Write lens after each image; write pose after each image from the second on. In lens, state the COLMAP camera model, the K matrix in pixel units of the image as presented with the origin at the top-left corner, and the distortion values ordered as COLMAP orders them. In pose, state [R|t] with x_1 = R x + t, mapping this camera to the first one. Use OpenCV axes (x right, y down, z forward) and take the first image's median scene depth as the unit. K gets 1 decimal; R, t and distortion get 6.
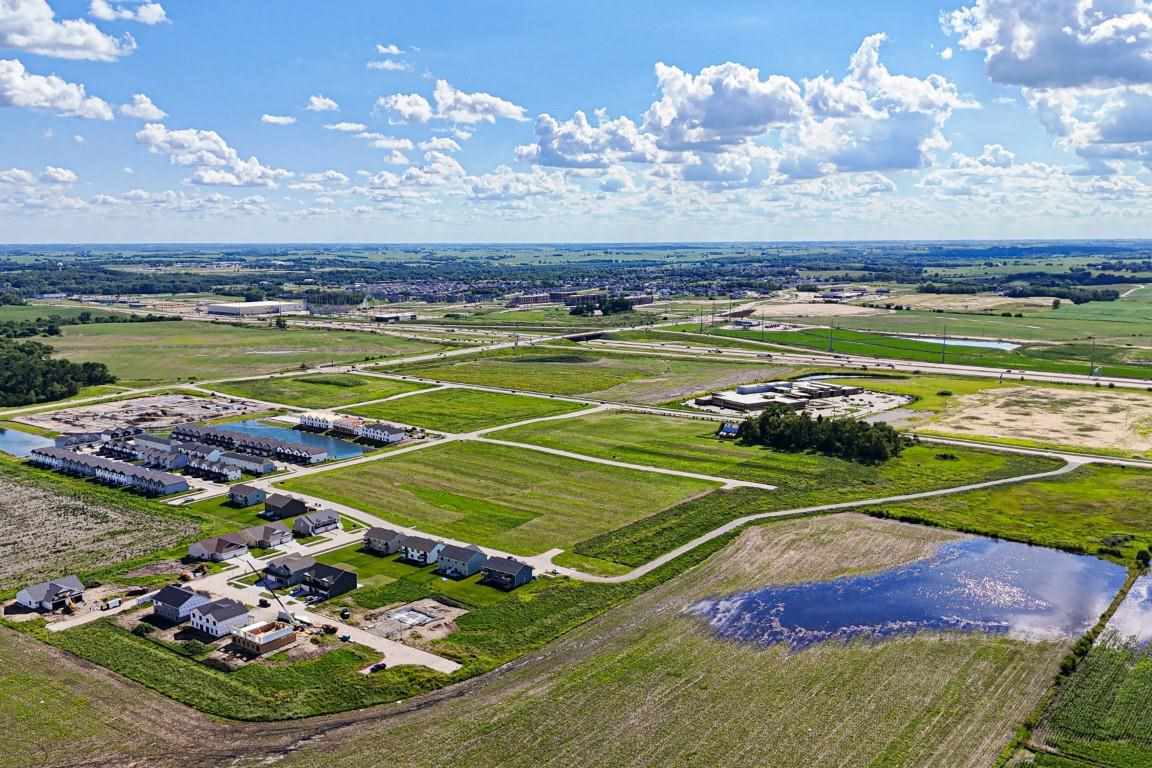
lens RADIAL K [[956.8, 0, 602.8], [0, 956.8, 333.1], [0, 0, 1]] dist [0.100856, -0.007470]
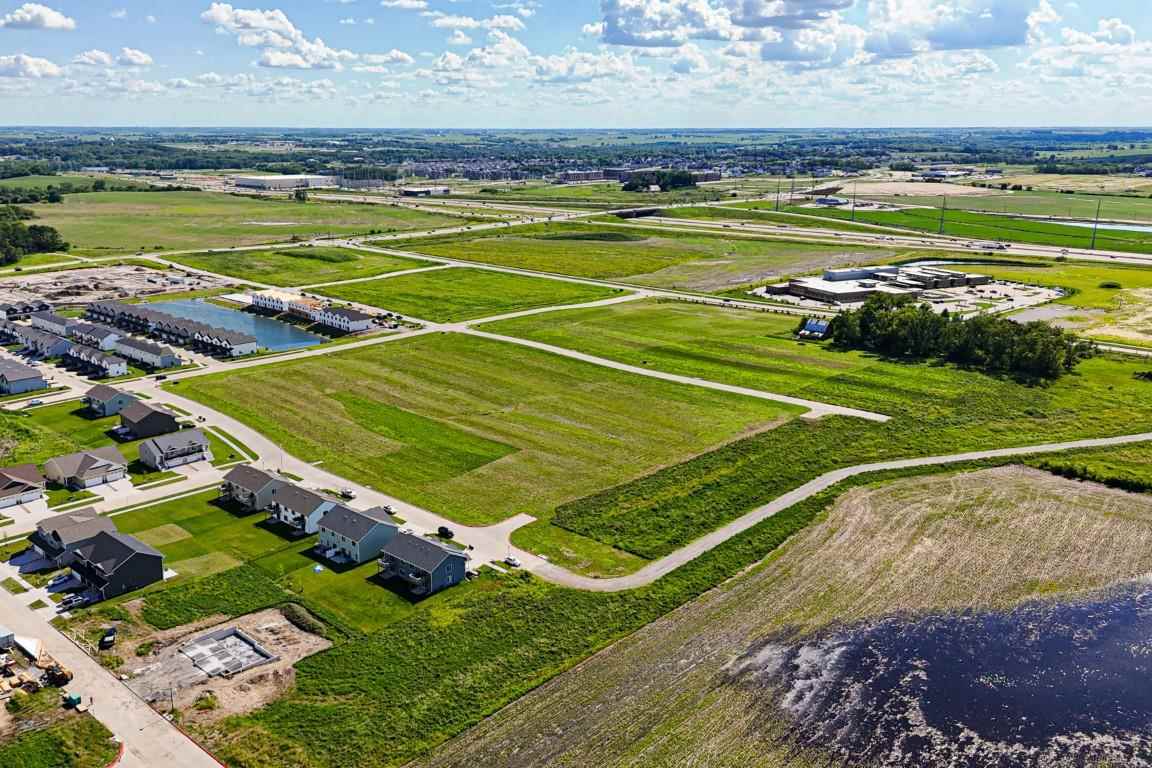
lens RADIAL K [[994.0, 0, 537.3], [0, 994.0, 300.0], [0, 0, 1]] dist [0.037329, 0.001803]
pose [[0.991230, 0.023698, -0.130004, 0.023305], [-0.013376, 0.996728, 0.079709, 0.023050], [0.131468, -0.077271, 0.988304, 0.233997]]
